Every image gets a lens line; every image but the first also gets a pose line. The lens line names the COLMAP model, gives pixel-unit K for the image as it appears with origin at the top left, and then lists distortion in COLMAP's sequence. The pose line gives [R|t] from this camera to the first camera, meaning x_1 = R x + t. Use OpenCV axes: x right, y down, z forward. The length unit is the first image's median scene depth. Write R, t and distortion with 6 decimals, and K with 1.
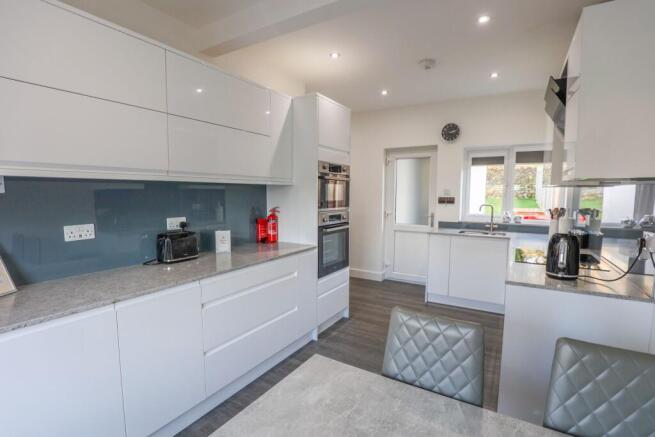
lens RADIAL K [[316.2, 0, 327.5], [0, 316.2, 218.5], [0, 0, 1]] dist [-0.002240, -0.000390]
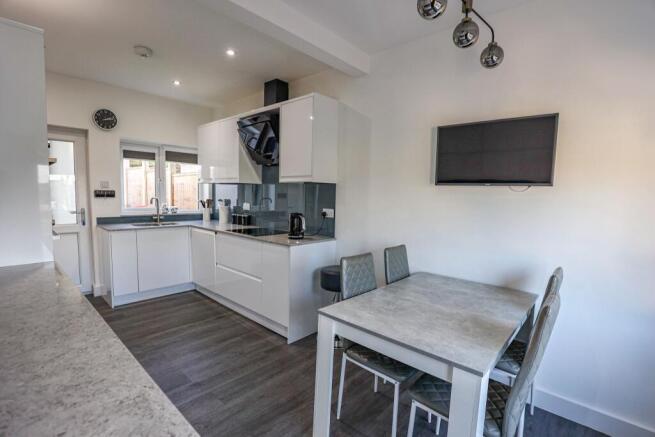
lens RADIAL K [[316.2, 0, 327.5], [0, 316.2, 218.5], [0, 0, 1]] dist [-0.002240, -0.000390]
pose [[0.201707, -0.079104, 0.976246, -0.404193], [0.057193, 0.995984, 0.068886, -0.013889], [-0.977775, 0.041940, 0.205421, 0.208211]]
